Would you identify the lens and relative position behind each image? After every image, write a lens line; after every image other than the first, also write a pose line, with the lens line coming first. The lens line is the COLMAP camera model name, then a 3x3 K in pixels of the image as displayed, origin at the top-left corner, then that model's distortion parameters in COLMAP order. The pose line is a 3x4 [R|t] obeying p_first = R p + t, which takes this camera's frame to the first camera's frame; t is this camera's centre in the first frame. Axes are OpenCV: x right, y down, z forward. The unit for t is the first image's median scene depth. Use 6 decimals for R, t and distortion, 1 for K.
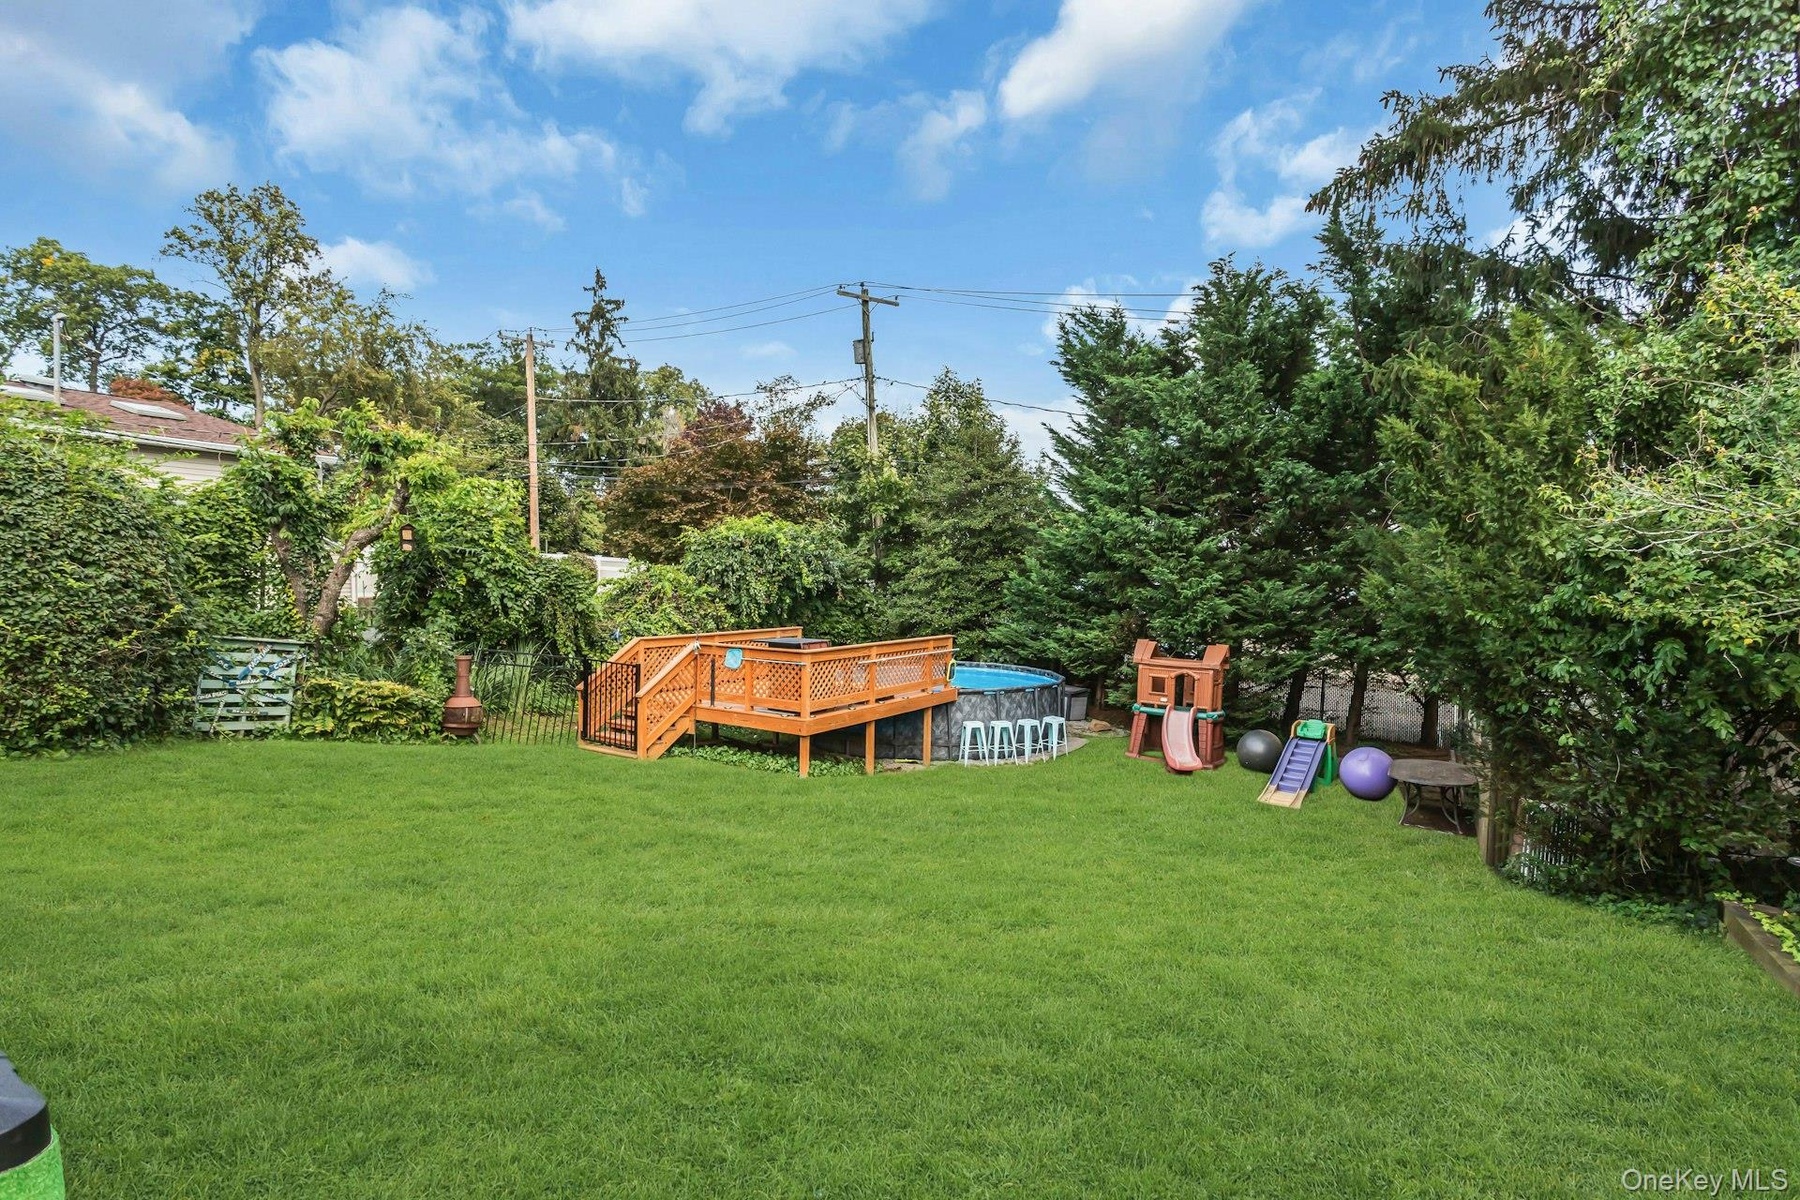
lens RADIAL K [[892.0, 0, 892.4], [0, 892.0, 601.3], [0, 0, 1]] dist [0.006613, 0.000158]
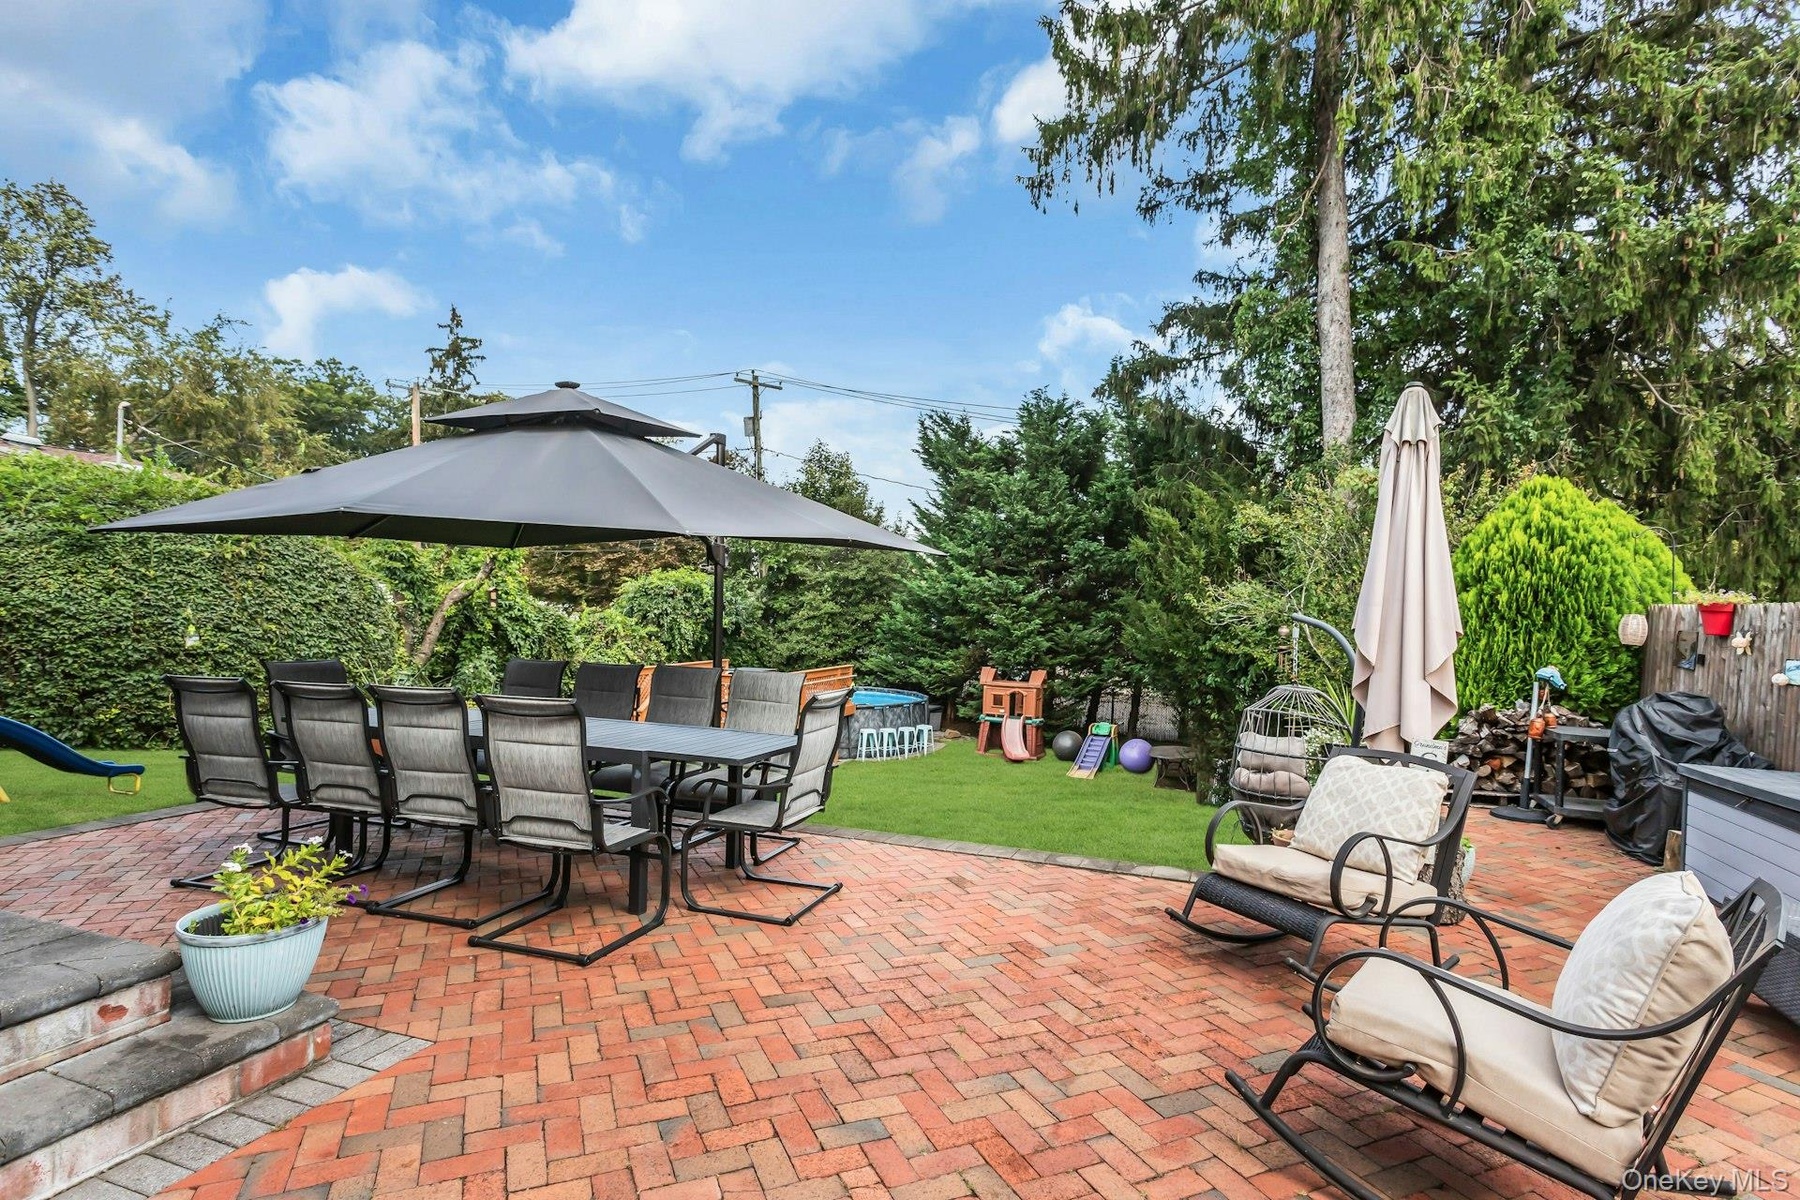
lens RADIAL K [[892.0, 0, 895.7], [0, 892.0, 601.7], [0, 0, 1]] dist [0.006613, 0.000158]
pose [[0.980602, 0.006665, 0.195895, -0.108756], [-0.000073, 0.999434, -0.033637, -0.009794], [-0.196008, 0.032970, 0.980048, -0.273966]]
